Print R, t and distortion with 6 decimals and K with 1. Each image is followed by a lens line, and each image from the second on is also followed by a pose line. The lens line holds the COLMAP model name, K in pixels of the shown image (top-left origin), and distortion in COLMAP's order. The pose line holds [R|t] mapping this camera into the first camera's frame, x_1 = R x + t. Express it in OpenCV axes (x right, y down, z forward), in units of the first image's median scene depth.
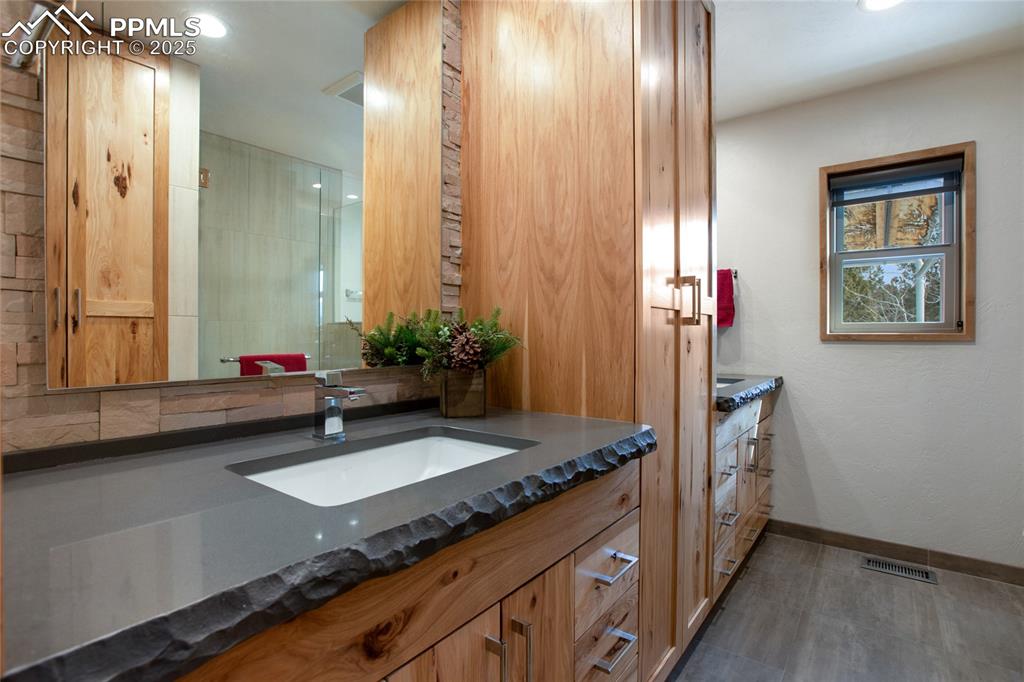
lens RADIAL K [[477.1, 0, 512.8], [0, 477.1, 338.3], [0, 0, 1]] dist [-0.034250, 0.009328]
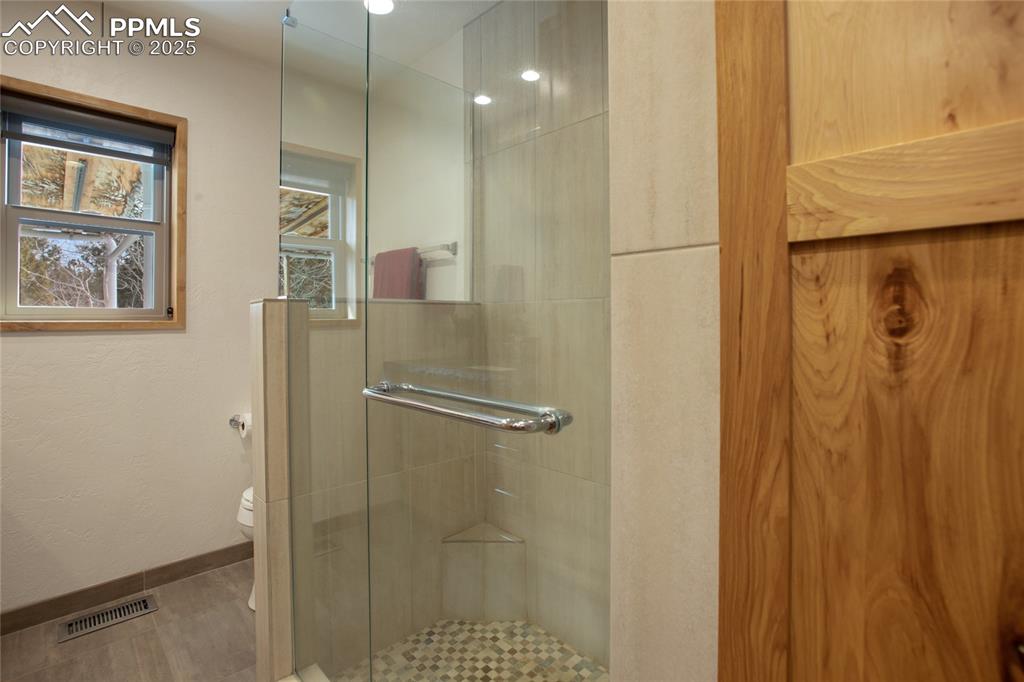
lens RADIAL K [[477.1, 0, 515.1], [0, 477.1, 320.0], [0, 0, 1]] dist [-0.034250, 0.009328]
pose [[0.127940, 0.000098, 0.991782, 0.122255], [0.008601, 0.999962, -0.001208, -0.005623], [-0.991745, 0.008684, 0.127935, 0.199783]]
